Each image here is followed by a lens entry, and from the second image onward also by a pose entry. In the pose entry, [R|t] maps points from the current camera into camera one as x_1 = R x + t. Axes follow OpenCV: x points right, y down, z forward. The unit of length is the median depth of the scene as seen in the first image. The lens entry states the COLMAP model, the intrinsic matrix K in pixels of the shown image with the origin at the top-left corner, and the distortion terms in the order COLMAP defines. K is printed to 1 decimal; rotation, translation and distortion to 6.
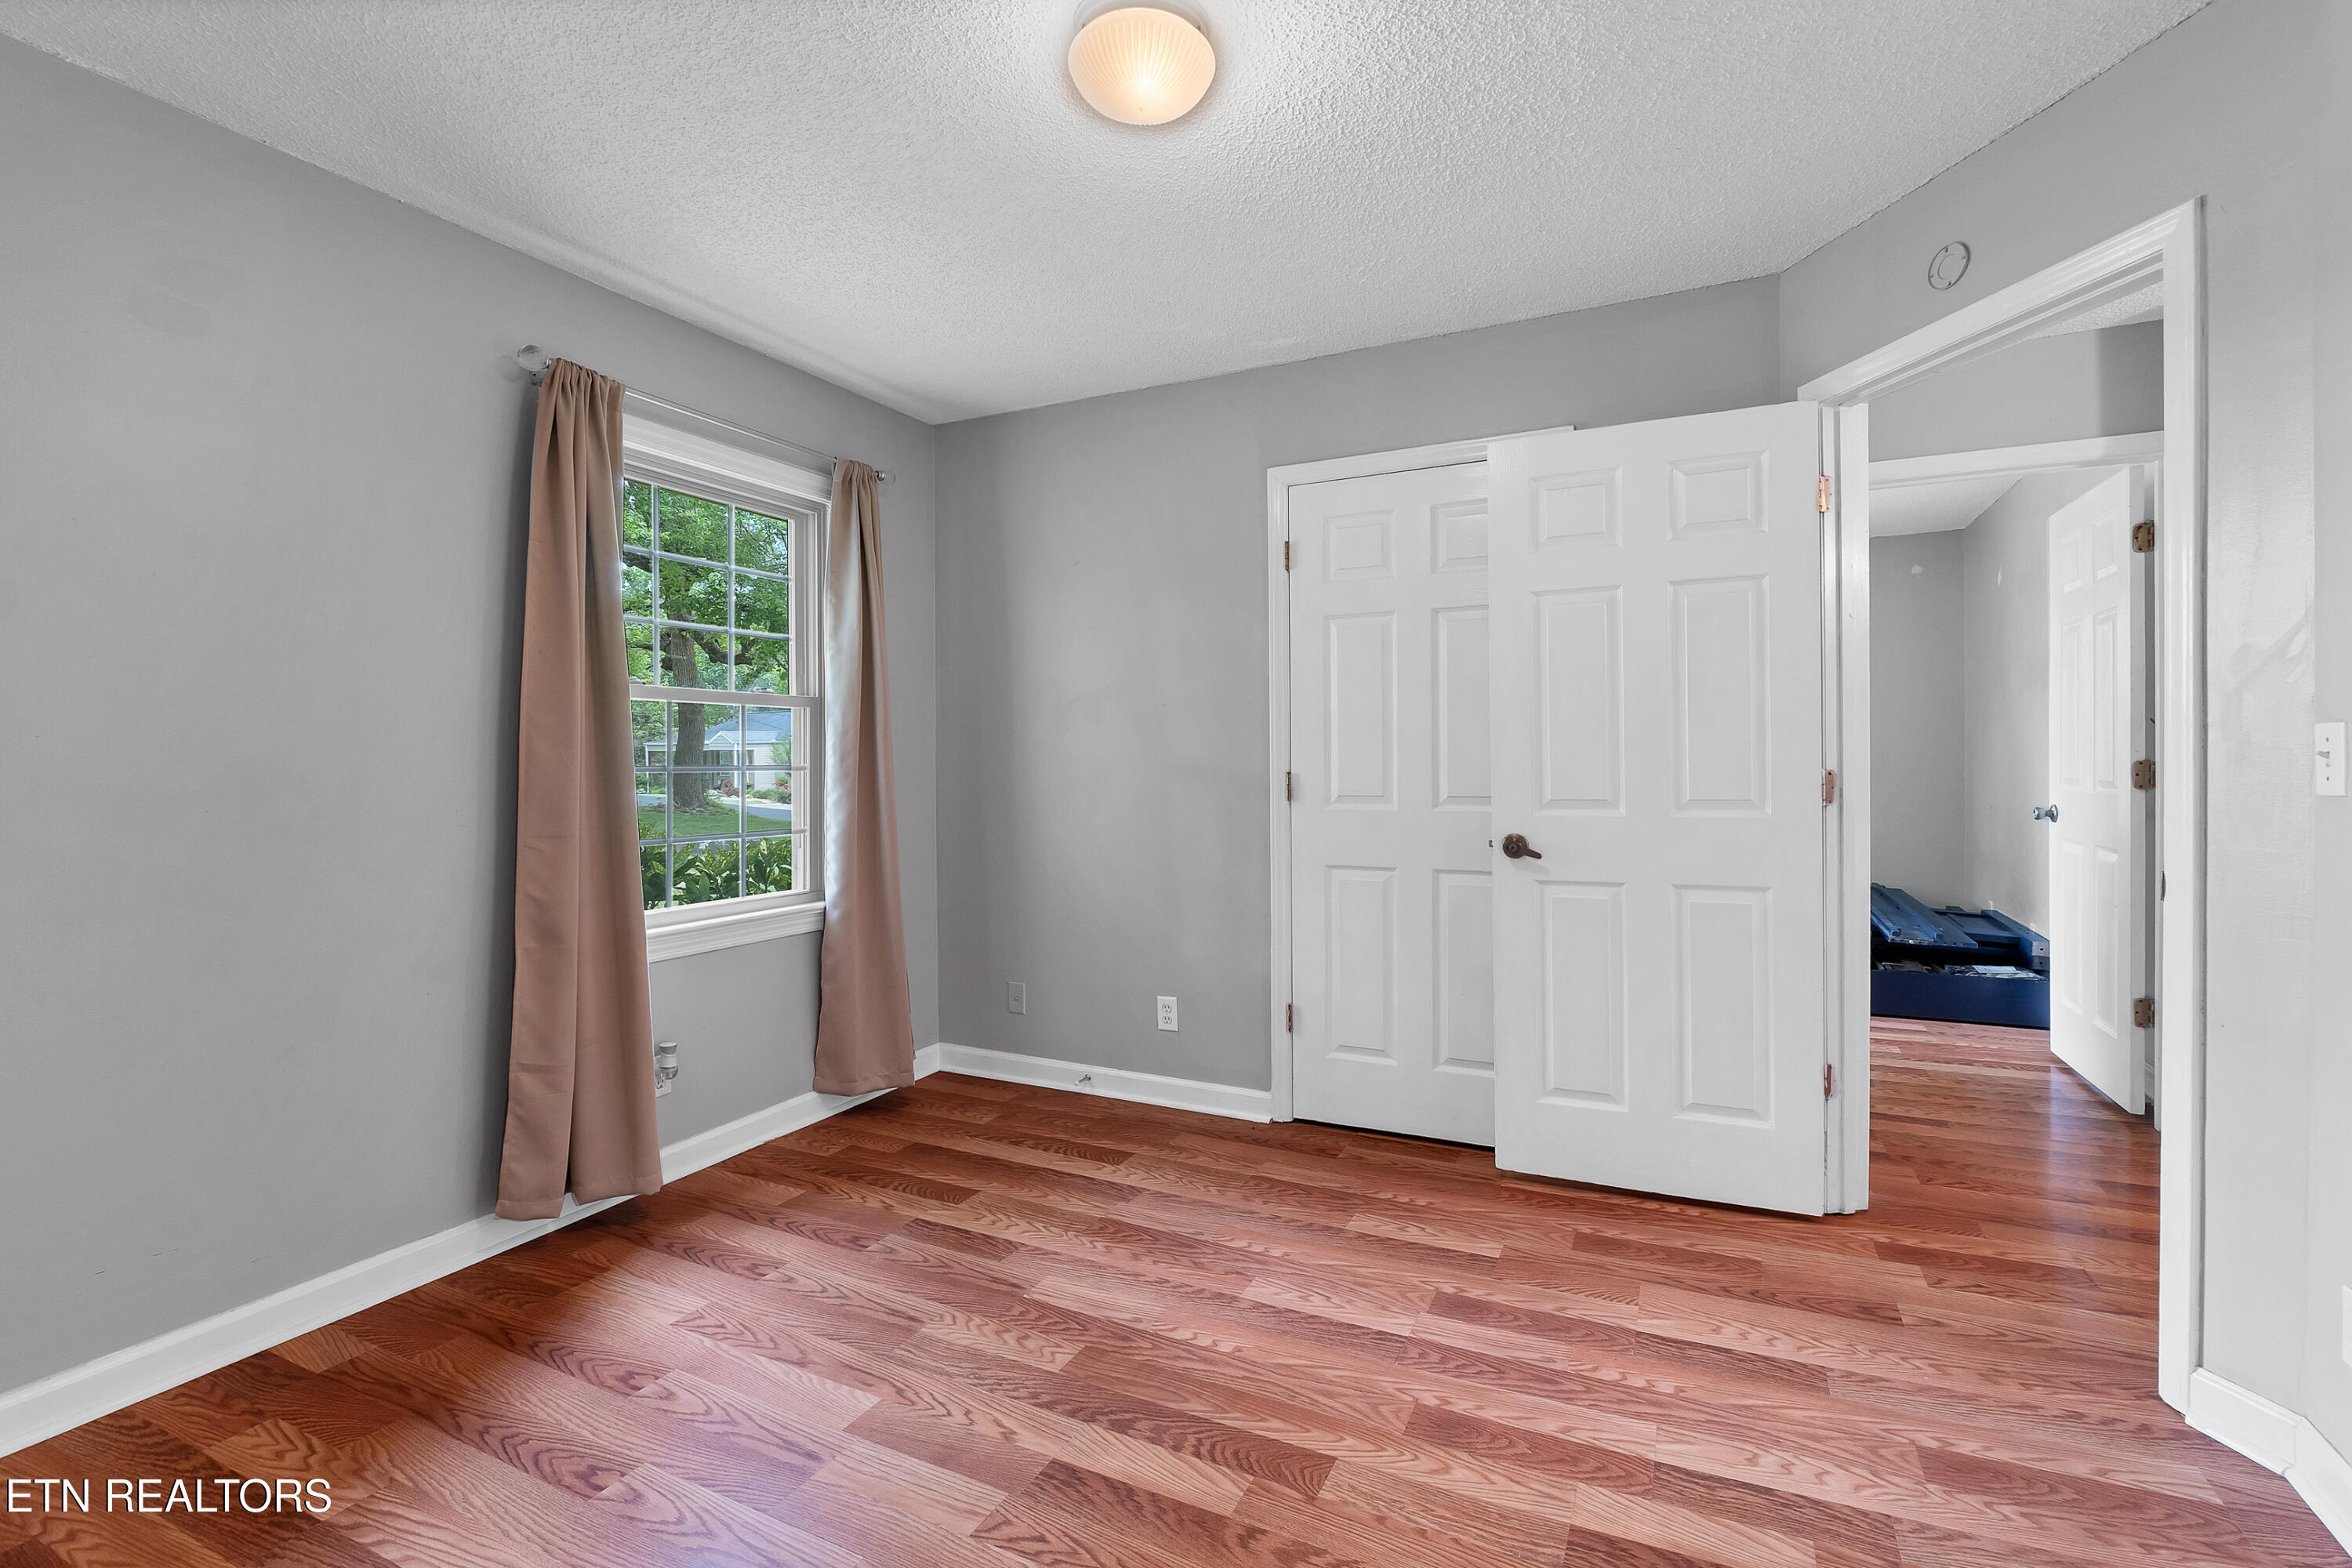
lens RADIAL K [[1033.5, 0, 1169.8], [0, 1033.5, 771.0], [0, 0, 1]] dist [-0.007913, 0.000347]
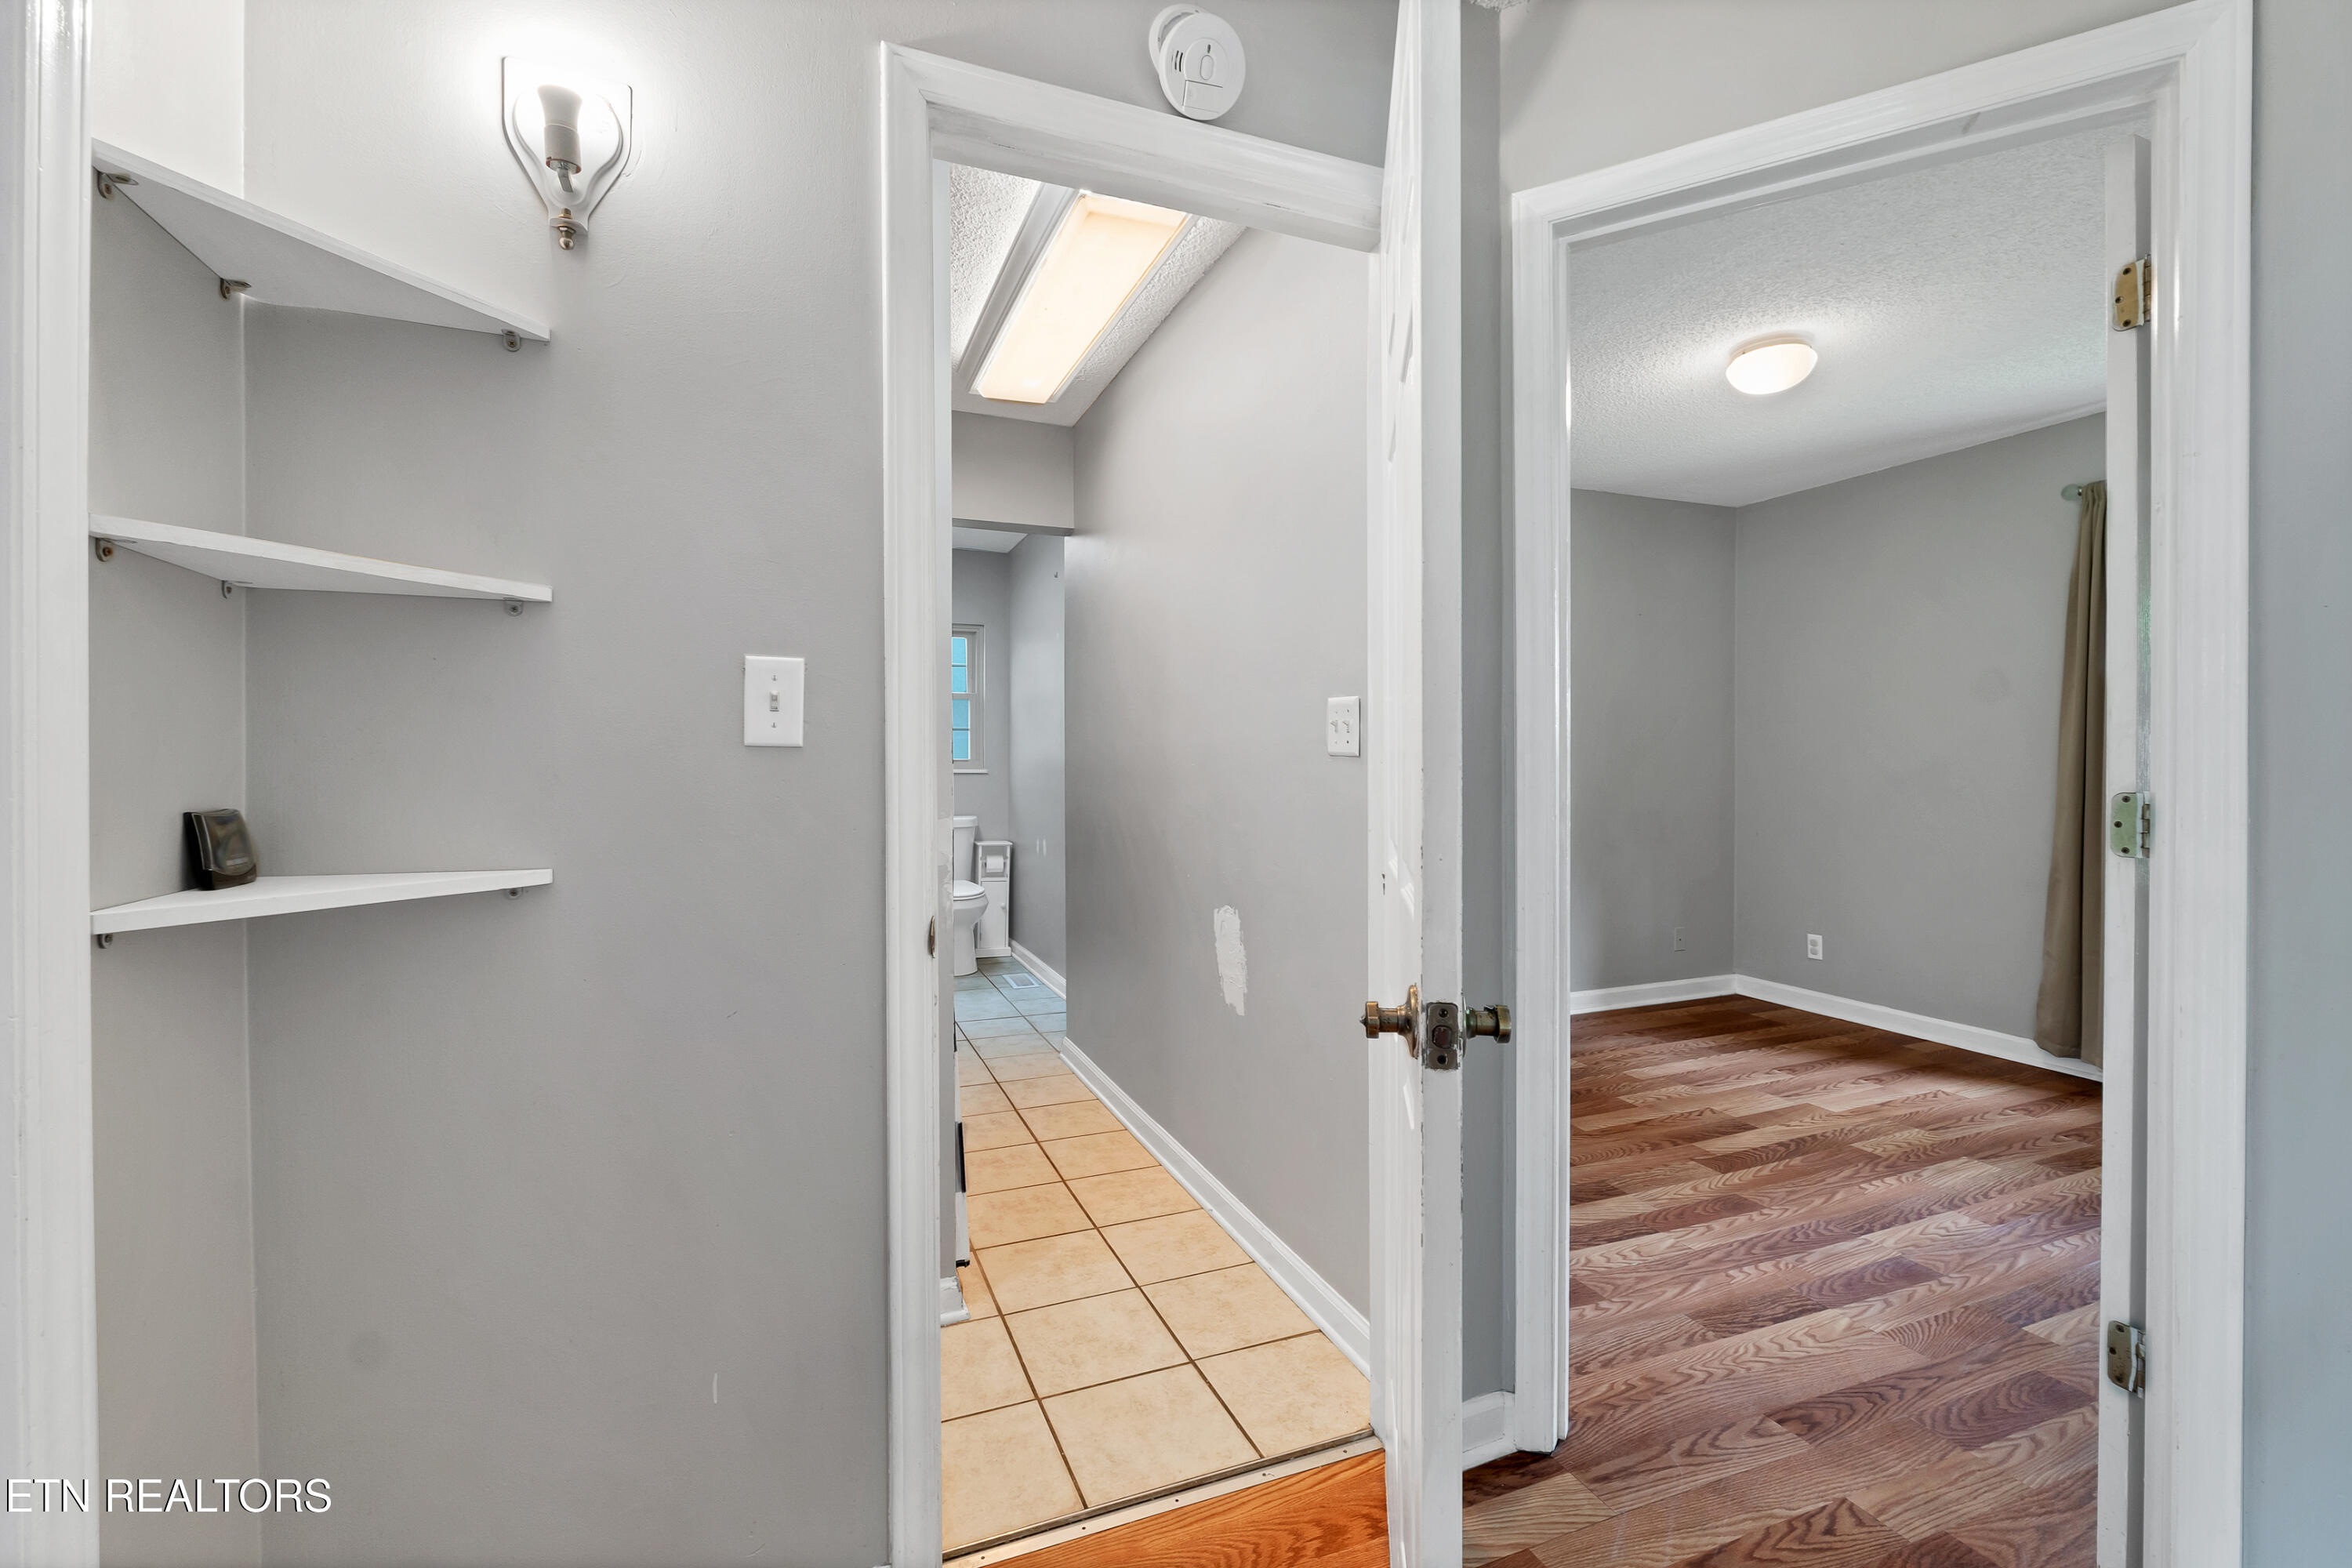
lens RADIAL K [[1033.5, 0, 1169.8], [0, 1033.5, 771.0], [0, 0, 1]] dist [-0.007913, 0.000347]
pose [[-0.659663, 0.016535, -0.751379, 1.693307], [-0.001157, 0.999734, 0.023016, -0.040324], [0.751560, 0.016052, -0.659469, 1.173259]]
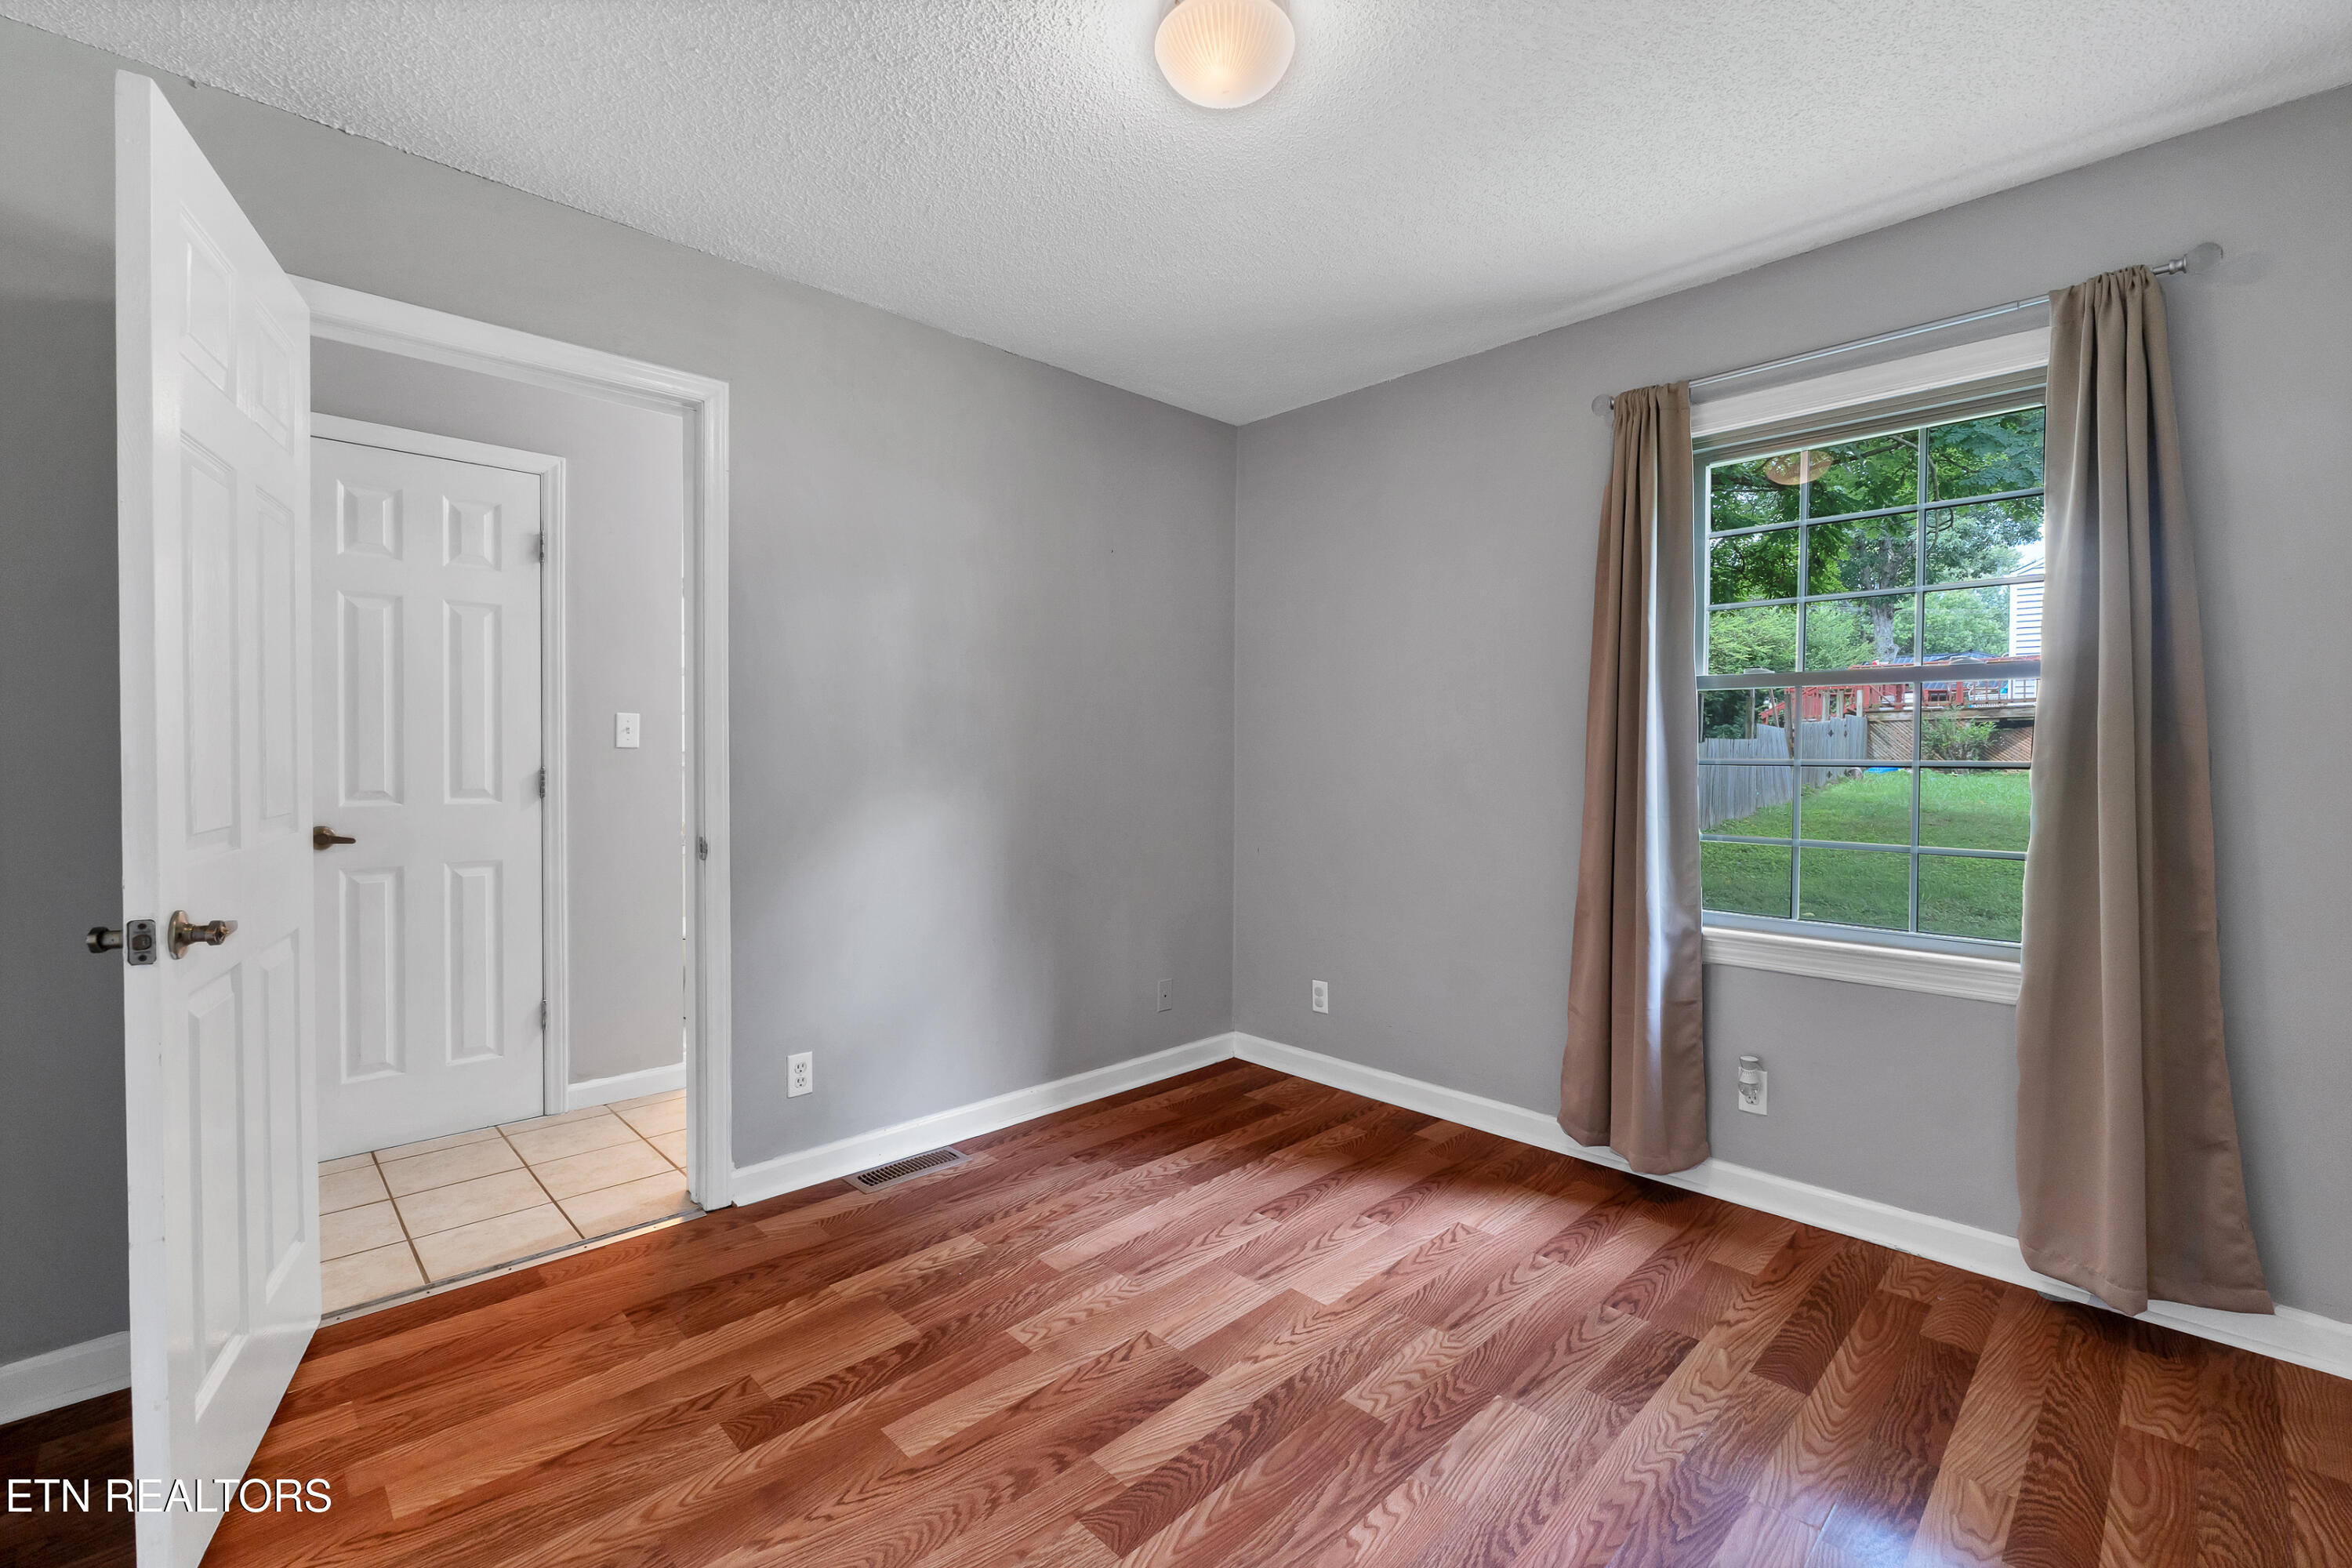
lens RADIAL K [[1033.5, 0, 1169.8], [0, 1033.5, 771.0], [0, 0, 1]] dist [-0.007913, 0.000347]
pose [[-0.328647, 0.018895, -0.944264, 0.803603], [-0.012493, 0.999625, 0.024351, -0.032818], [0.944370, 0.019799, -0.328288, 1.081434]]
